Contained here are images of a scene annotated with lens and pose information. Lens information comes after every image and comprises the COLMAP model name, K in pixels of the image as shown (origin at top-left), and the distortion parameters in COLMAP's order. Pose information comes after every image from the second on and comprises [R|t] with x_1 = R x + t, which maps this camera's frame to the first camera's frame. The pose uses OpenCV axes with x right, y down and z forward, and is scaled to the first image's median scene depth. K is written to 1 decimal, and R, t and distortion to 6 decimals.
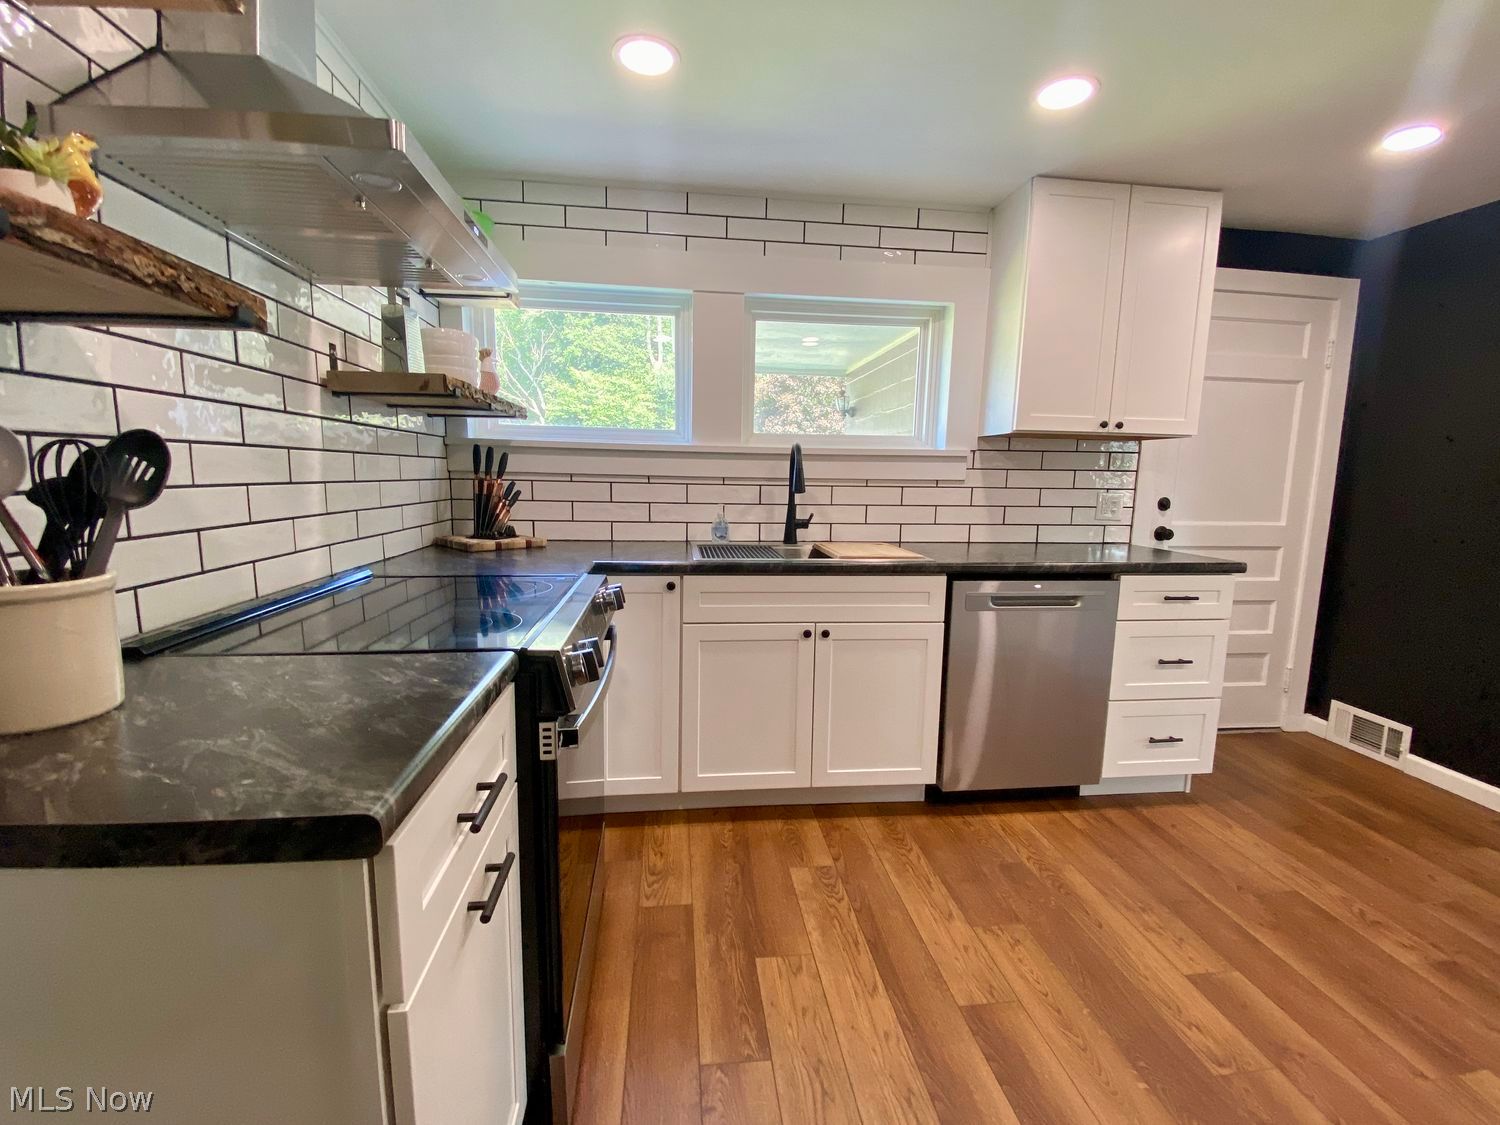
lens RADIAL K [[635.9, 0, 743.4], [0, 635.9, 564.7], [0, 0, 1]] dist [0.020936, -0.020911]
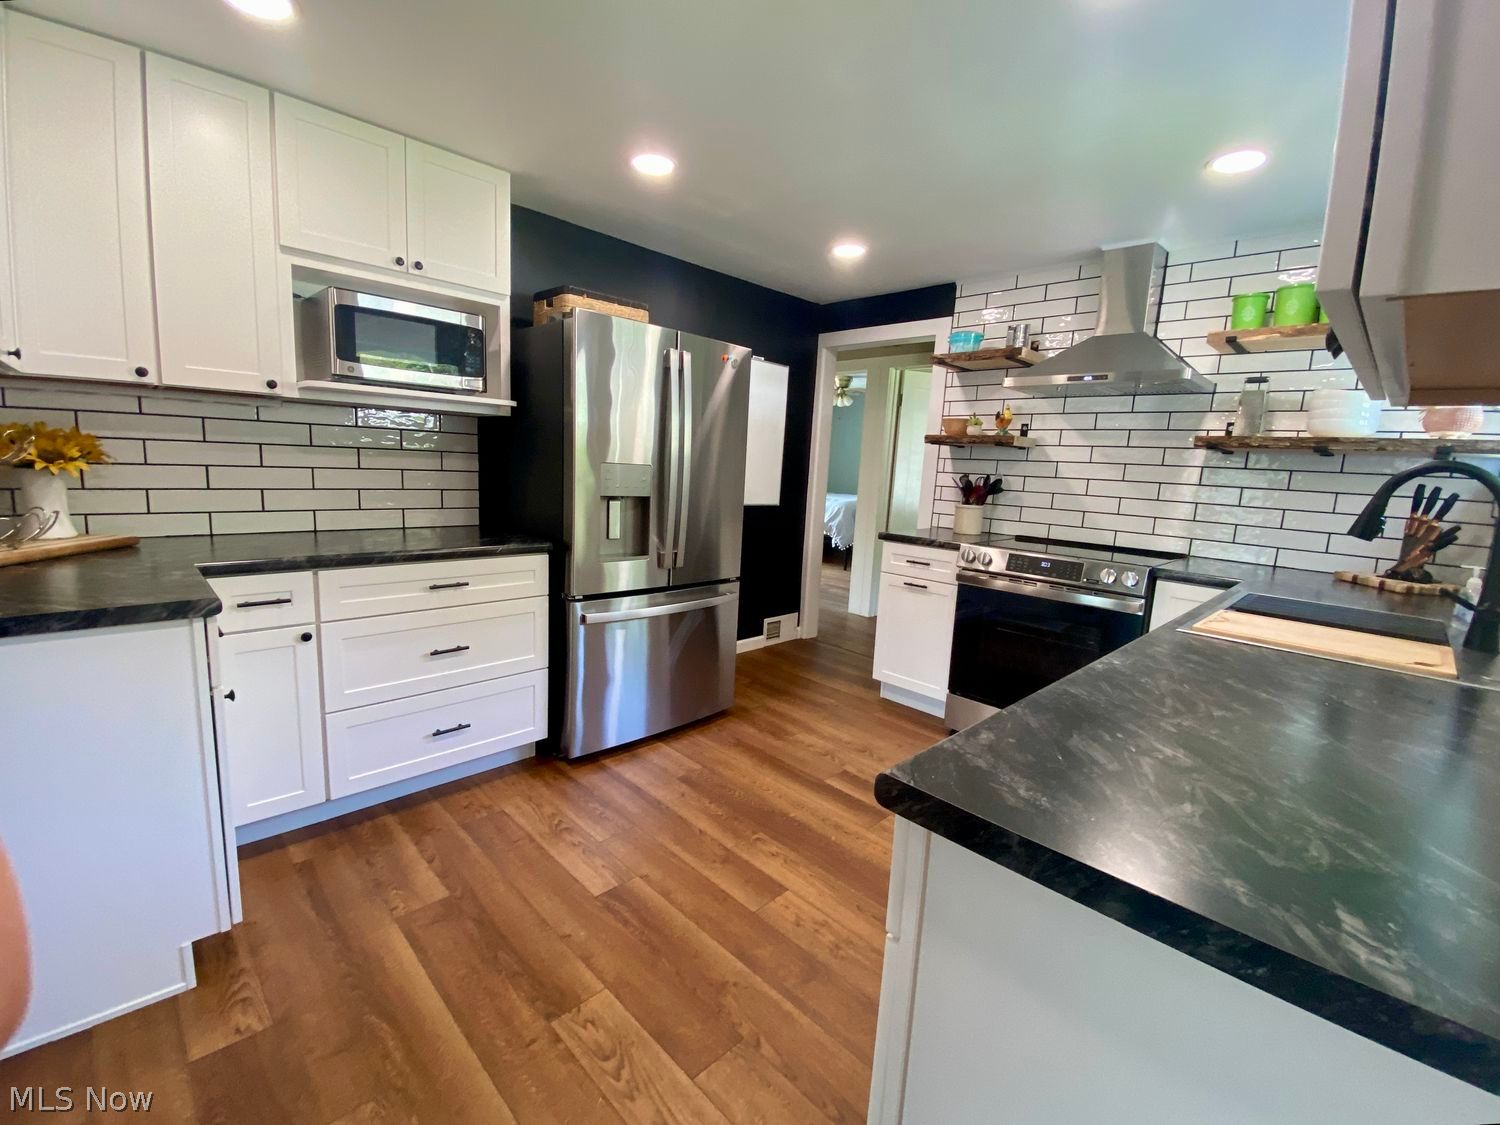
lens RADIAL K [[635.9, 0, 743.4], [0, 635.9, 564.7], [0, 0, 1]] dist [0.020936, -0.020911]
pose [[-0.785582, 0.045413, -0.617088, 1.275216], [-0.144255, 0.956379, 0.254026, -0.208600], [0.601707, 0.288576, -0.744764, 1.442530]]
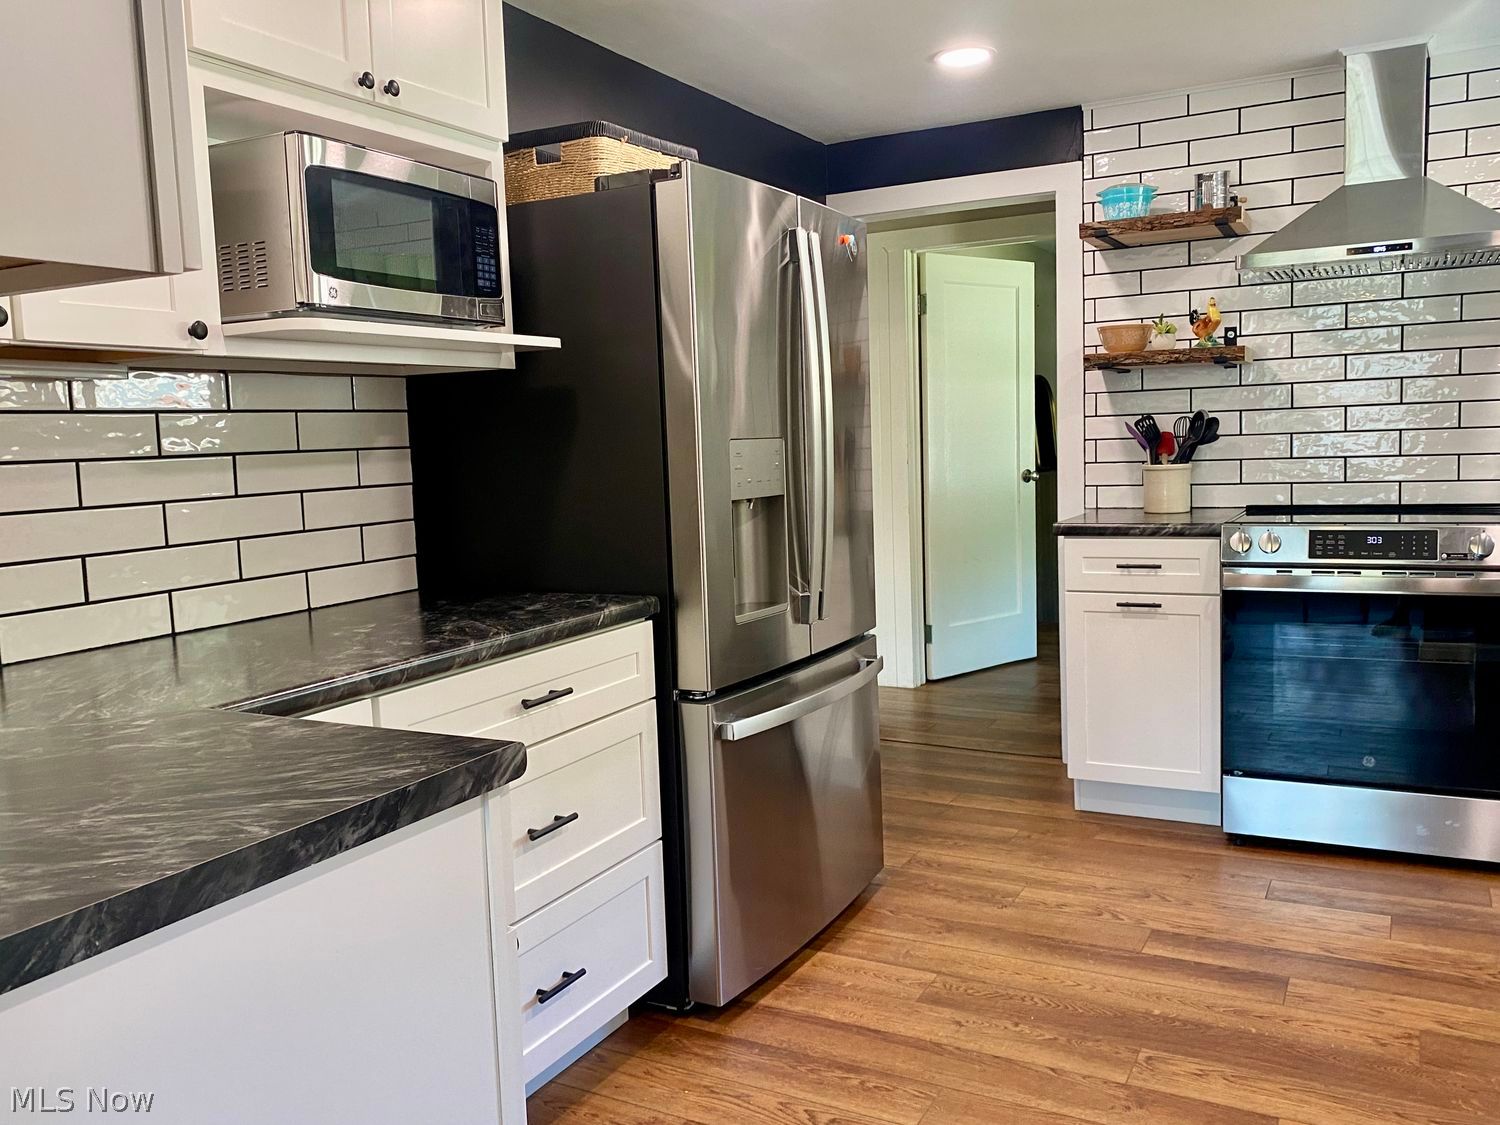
lens RADIAL K [[1221.1, 0, 744.6], [0, 1221.1, 553.2], [0, 0, 1]] dist [0.008148, 0.002726]
pose [[-0.572810, 0.085786, -0.815186, 1.809169], [-0.083307, 0.983266, 0.162011, -0.129512], [0.815444, 0.160712, -0.556079, 1.010890]]
